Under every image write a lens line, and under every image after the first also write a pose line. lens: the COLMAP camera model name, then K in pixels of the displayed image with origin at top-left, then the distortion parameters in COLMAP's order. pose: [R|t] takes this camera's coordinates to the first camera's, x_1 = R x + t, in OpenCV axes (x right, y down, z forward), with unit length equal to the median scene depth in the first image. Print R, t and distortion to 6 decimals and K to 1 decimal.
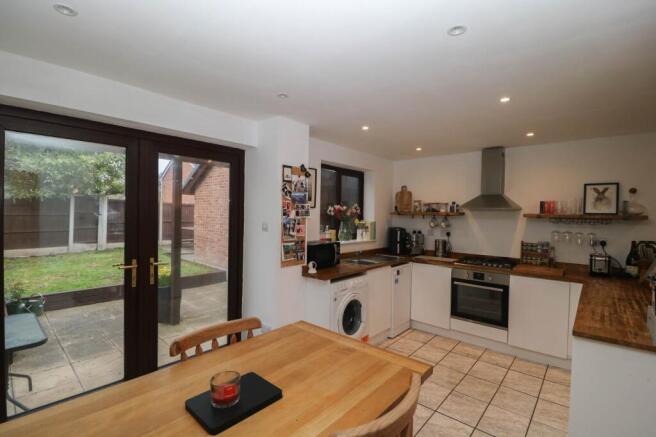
lens RADIAL K [[300.6, 0, 325.9], [0, 300.6, 217.8], [0, 0, 1]] dist [-0.021338, -0.001150]
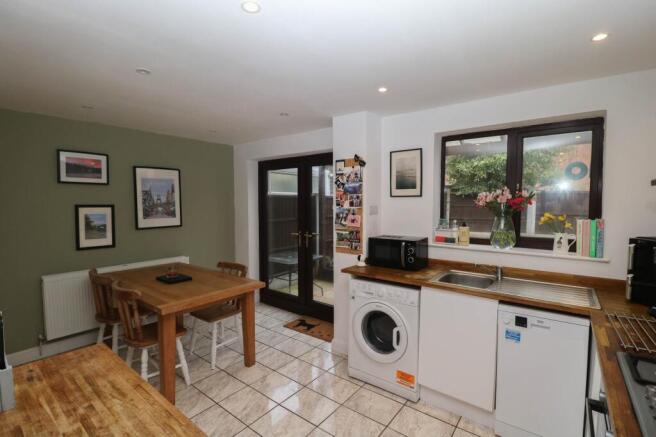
lens RADIAL K [[300.6, 0, 325.6], [0, 300.6, 217.1], [0, 0, 1]] dist [-0.021338, -0.001150]
pose [[0.062124, 0.035618, -0.997433, 0.808570], [-0.011298, 0.999324, 0.034982, -0.003604], [0.998005, 0.009096, 0.062484, 0.742866]]
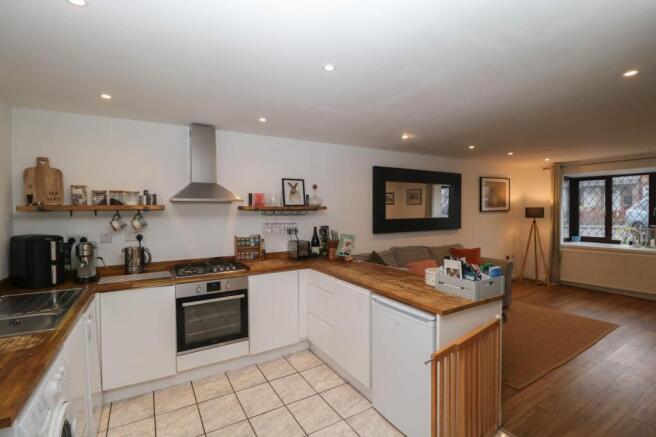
lens RADIAL K [[300.6, 0, 327.2], [0, 300.6, 217.3], [0, 0, 1]] dist [-0.021338, -0.001150]
pose [[0.293969, -0.039967, 0.954979, -0.146204], [0.028418, 0.999049, 0.033064, -0.002241], [-0.955392, 0.017419, 0.294826, 0.517053]]
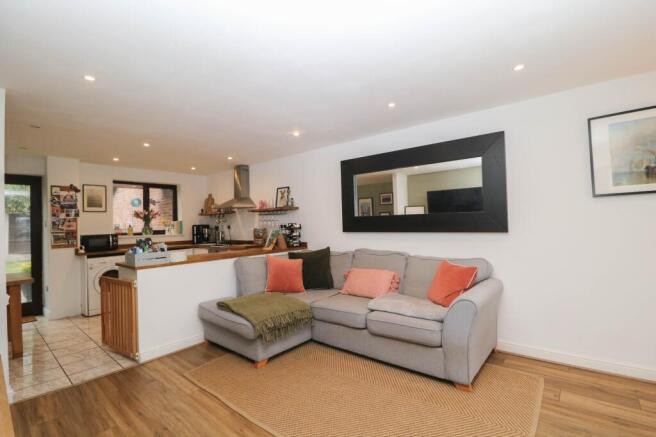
lens RADIAL K [[300.6, 0, 325.2], [0, 300.6, 216.8], [0, 0, 1]] dist [-0.021338, -0.001150]
pose [[0.998313, -0.043366, 0.038620, 1.058467], [0.044645, 0.998461, -0.032913, 0.093240], [-0.037133, 0.034582, 0.998712, -0.538588]]
